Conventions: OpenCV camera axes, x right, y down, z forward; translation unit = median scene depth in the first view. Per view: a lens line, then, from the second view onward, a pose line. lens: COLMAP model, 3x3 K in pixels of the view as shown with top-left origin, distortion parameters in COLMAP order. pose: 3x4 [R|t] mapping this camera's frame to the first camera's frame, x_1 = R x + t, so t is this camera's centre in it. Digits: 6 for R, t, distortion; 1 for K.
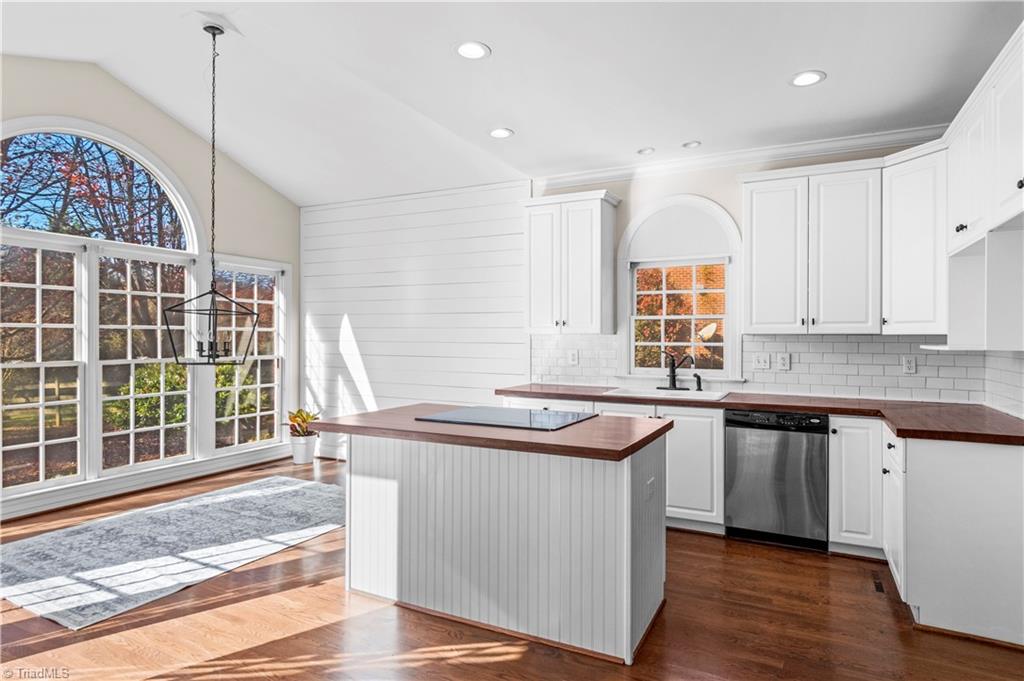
lens RADIAL K [[564.2, 0, 541.9], [0, 564.2, 338.8], [0, 0, 1]] dist [-0.021612, -0.002797]
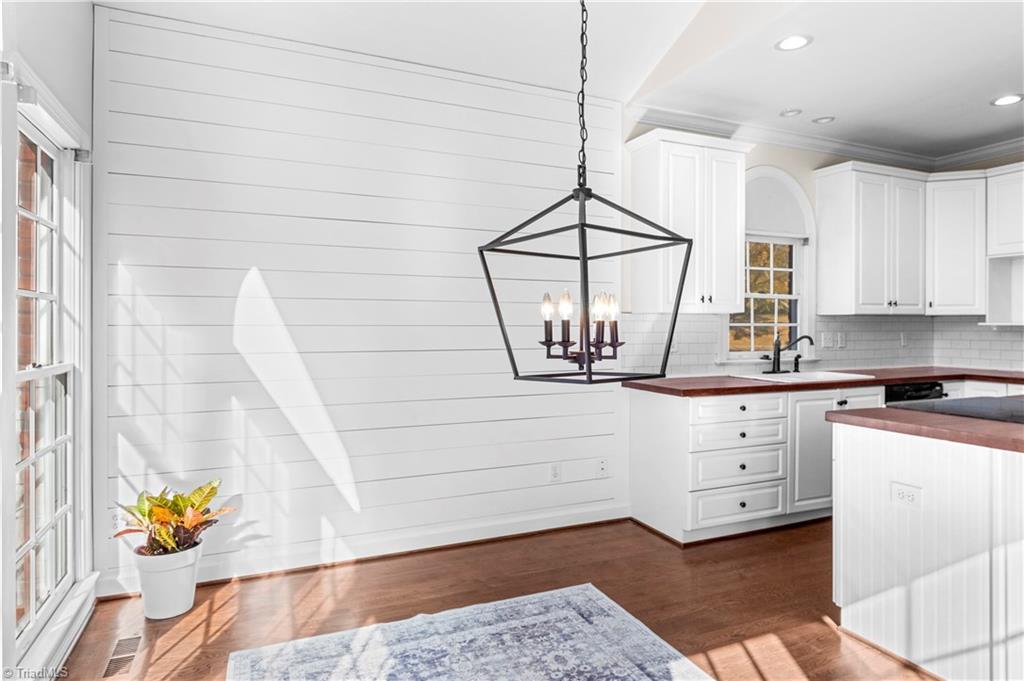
lens RADIAL K [[619.5, 0, 548.7], [0, 619.5, 333.1], [0, 0, 1]] dist [-0.004846, -0.006372]
pose [[0.625672, -0.017419, 0.779892, -0.766328], [0.004841, 0.999818, 0.018447, 0.002279], [-0.780071, -0.007767, 0.625643, 0.611535]]
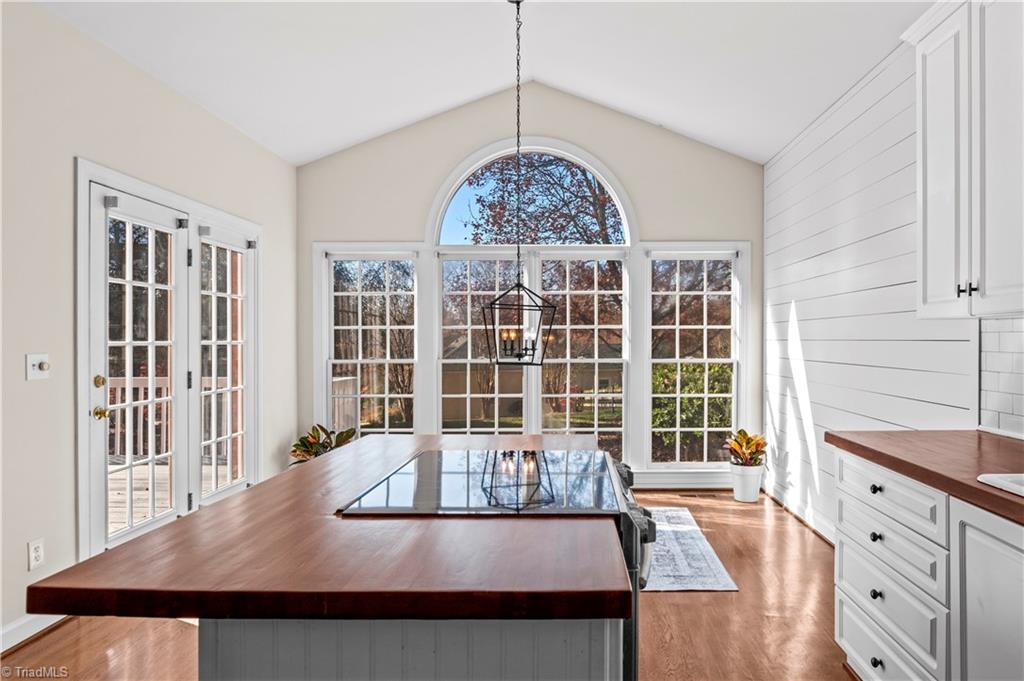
lens RADIAL K [[593.5, 0, 521.1], [0, 593.5, 336.5], [0, 0, 1]] dist [-0.001381, 0.000110]
pose [[0.387222, -0.008219, -0.921950, 0.244850], [0.005190, 0.999964, -0.006734, 0.003343], [0.921972, -0.002177, 0.387251, 0.515064]]
